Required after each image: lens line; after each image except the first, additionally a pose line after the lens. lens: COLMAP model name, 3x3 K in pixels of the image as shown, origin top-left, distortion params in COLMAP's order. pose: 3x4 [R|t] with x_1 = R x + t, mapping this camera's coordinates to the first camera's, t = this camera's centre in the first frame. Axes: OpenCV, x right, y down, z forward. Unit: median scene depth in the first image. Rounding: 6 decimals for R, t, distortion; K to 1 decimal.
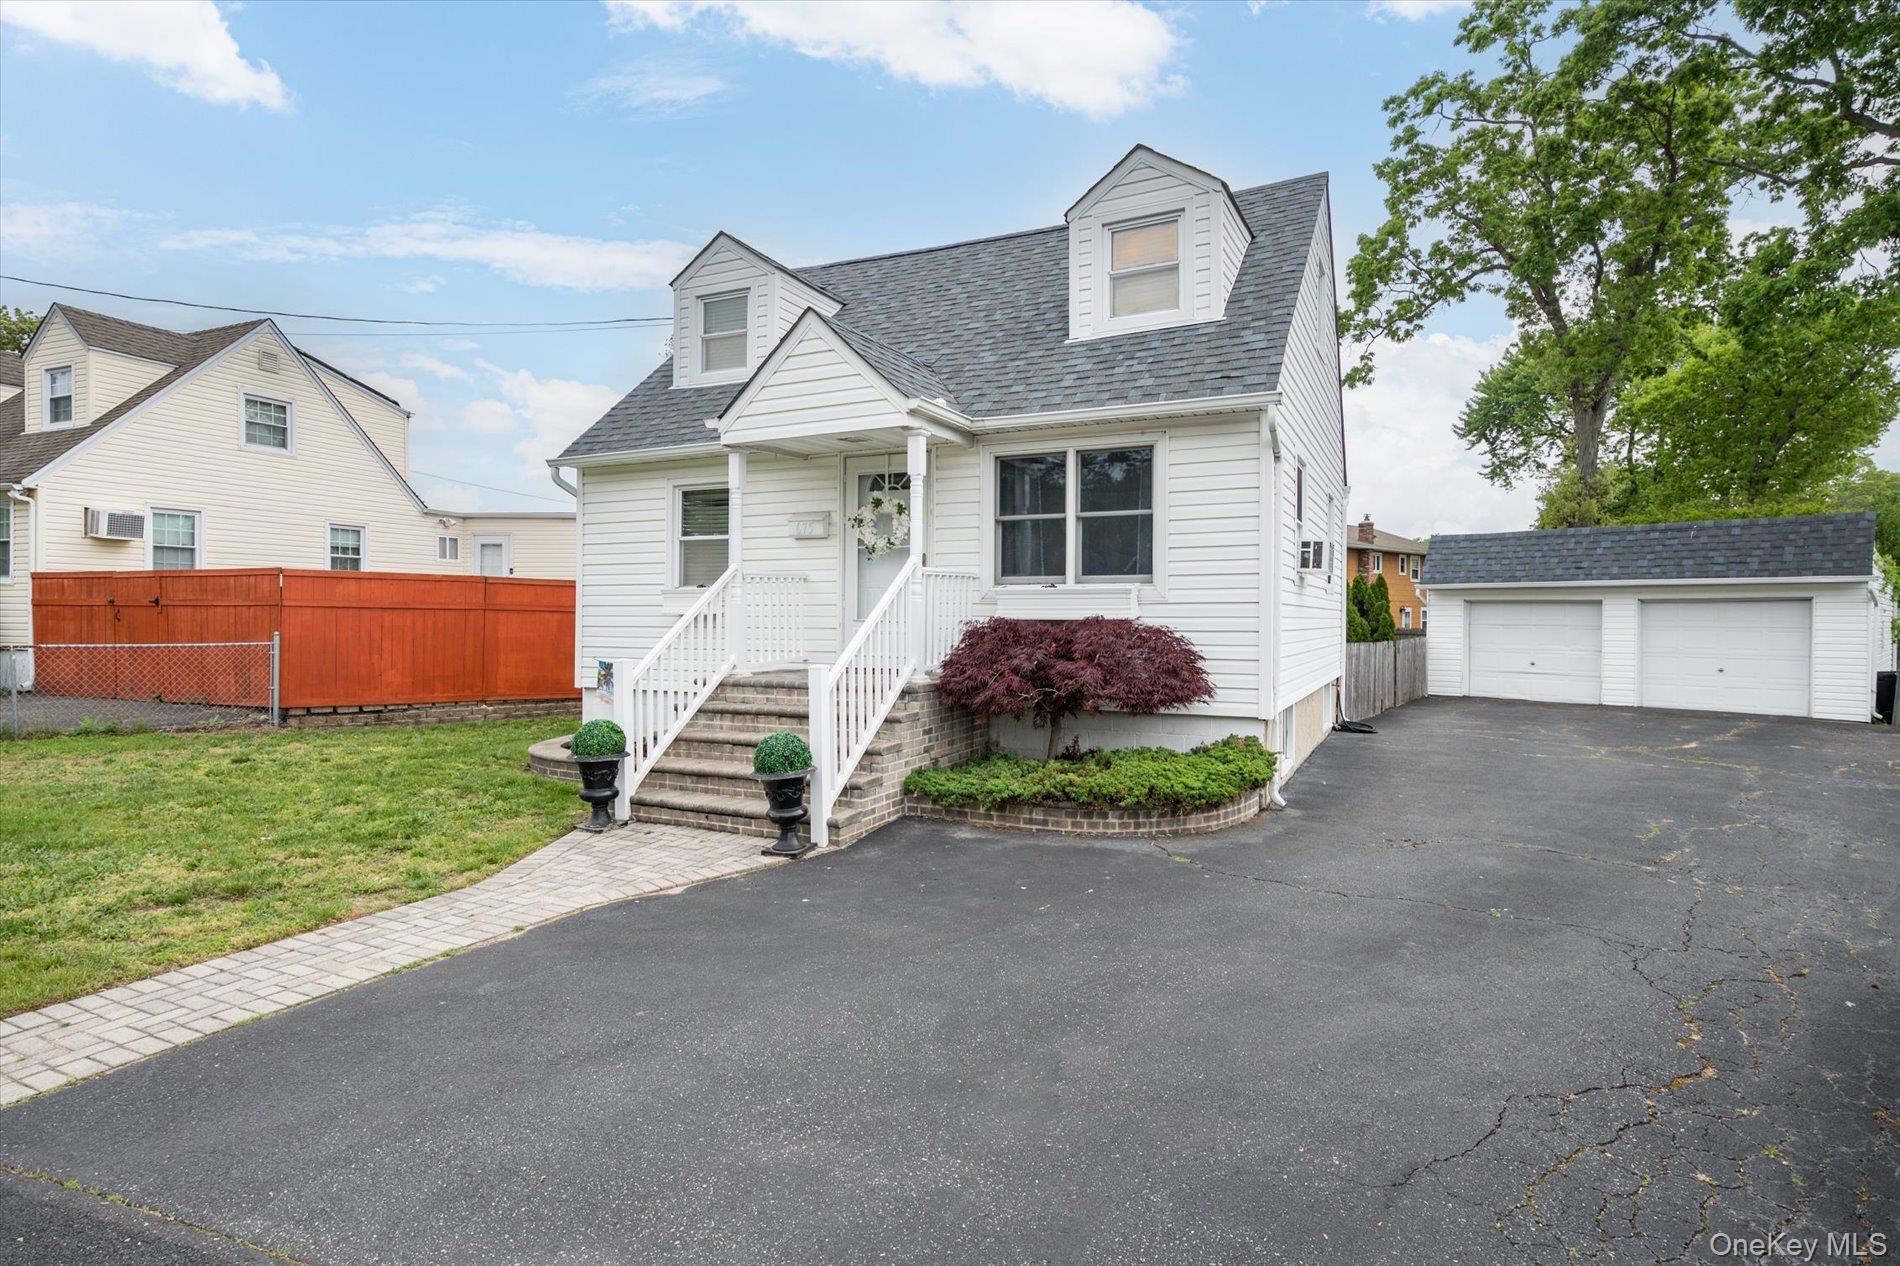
lens RADIAL K [[902.0, 0, 964.1], [0, 902.0, 636.4], [0, 0, 1]] dist [0.000304, -0.000236]
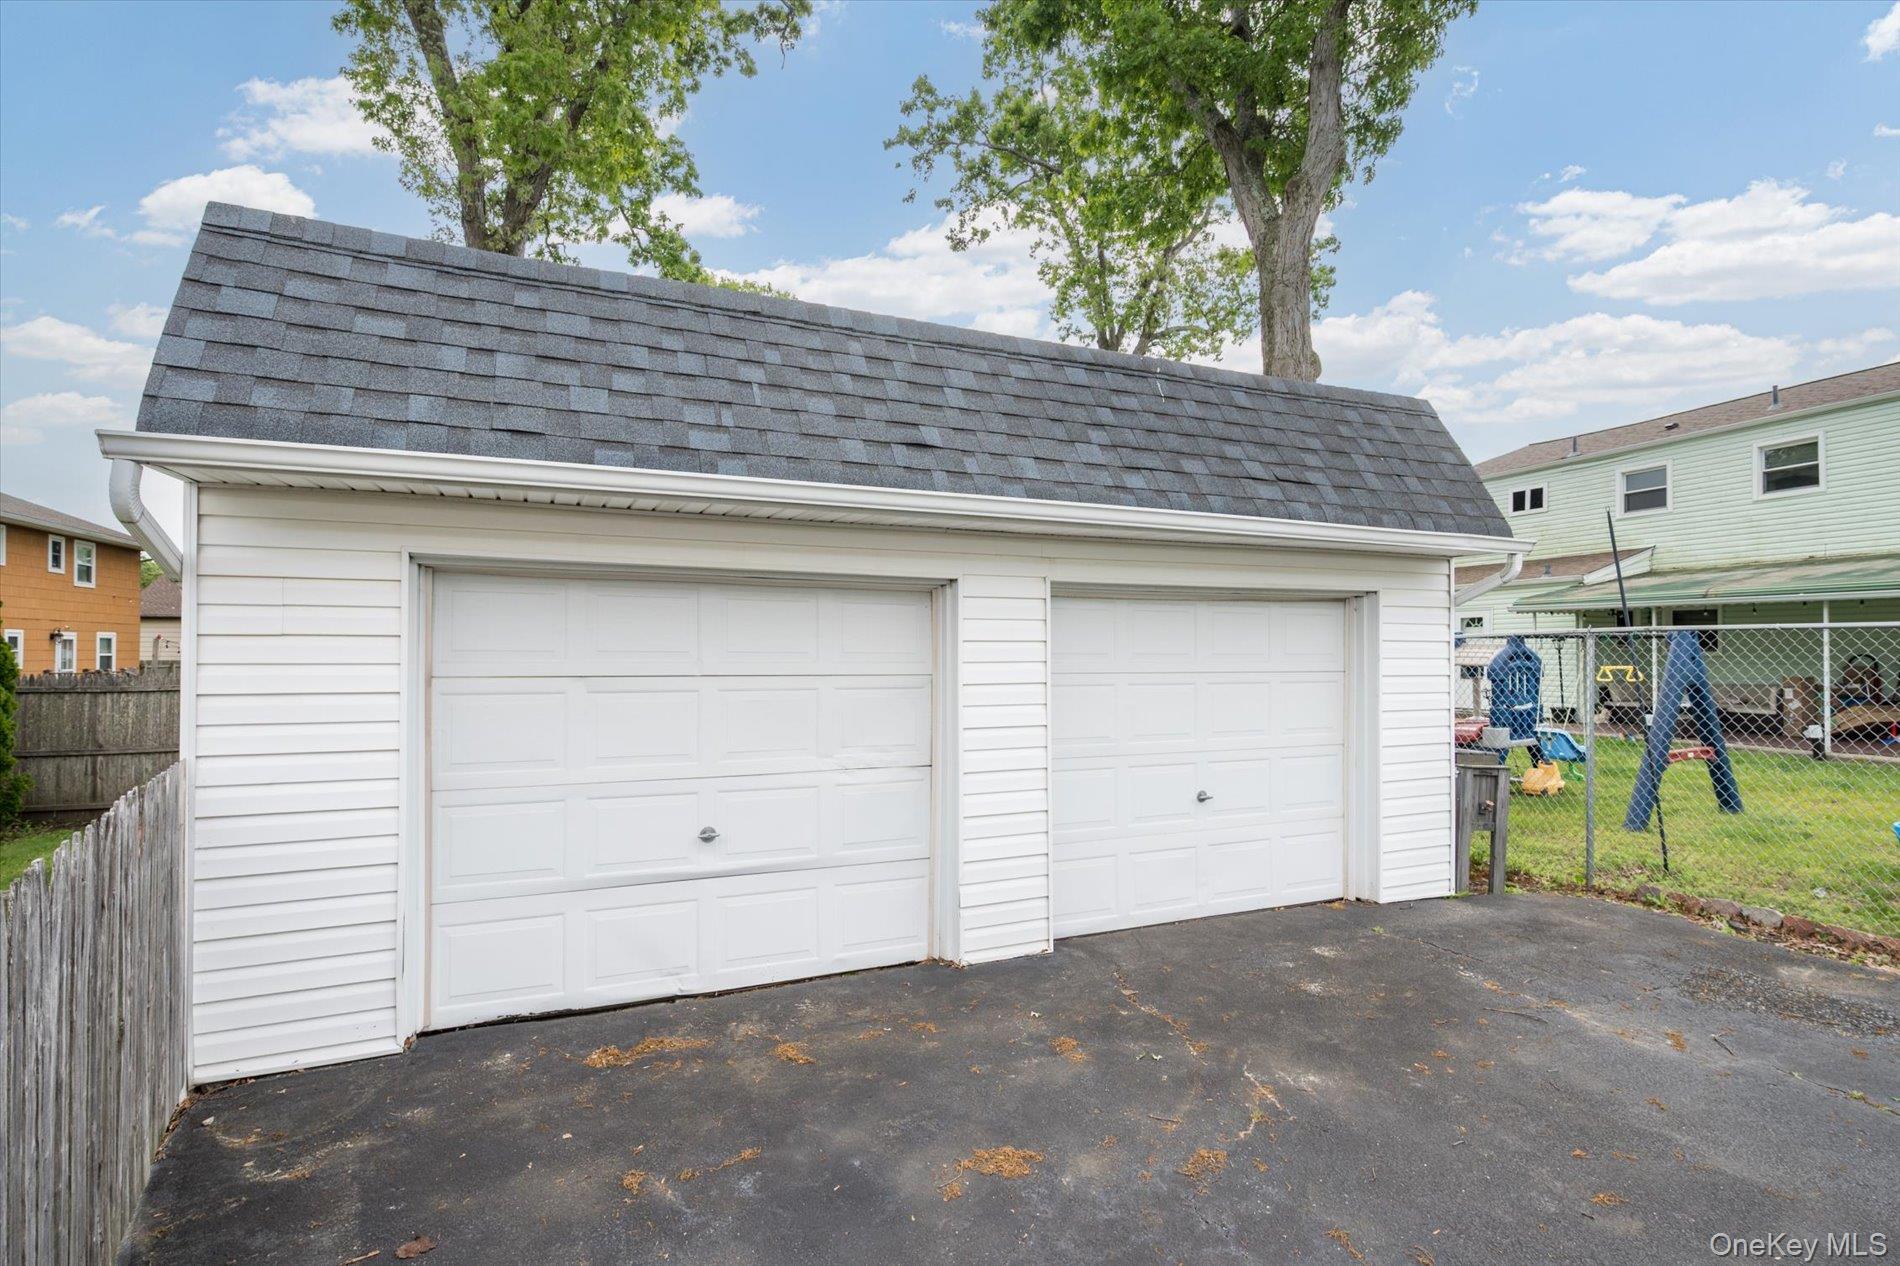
lens RADIAL K [[902.0, 0, 964.1], [0, 902.0, 636.4], [0, 0, 1]] dist [0.000304, -0.000236]
pose [[0.327461, 0.012613, 0.944781, 0.978960], [0.021386, 0.999556, -0.020756, -0.038207], [-0.944623, 0.027002, 0.327045, 1.973210]]
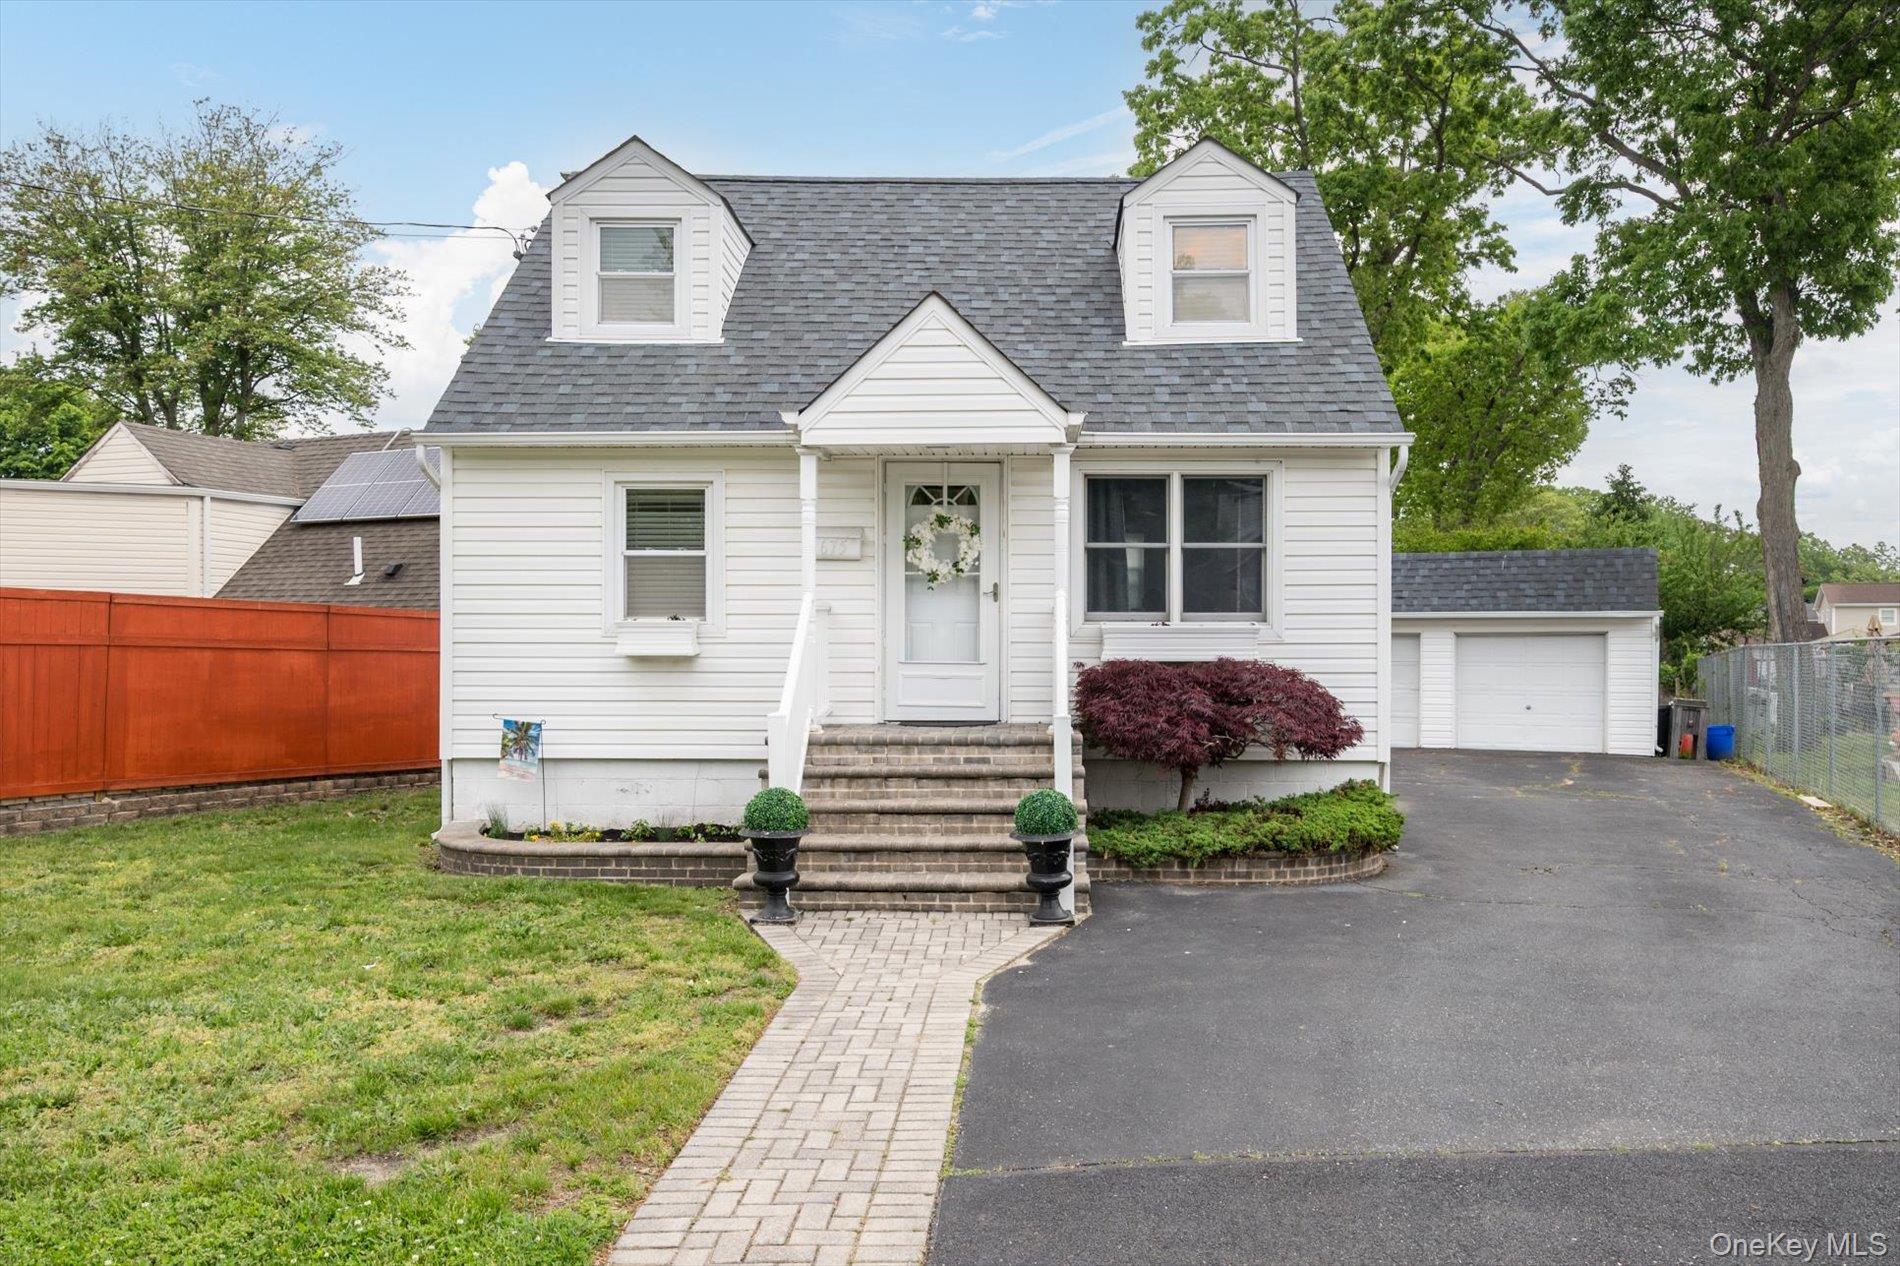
lens RADIAL K [[1339.8, 0, 950.6], [0, 1339.8, 675.6], [0, 0, 1]] dist [-0.001733, -0.000786]
pose [[0.921155, -0.008849, 0.389095, -0.559850], [0.009324, 0.999956, 0.000668, -0.006263], [-0.389084, 0.003012, 0.921197, -0.136558]]
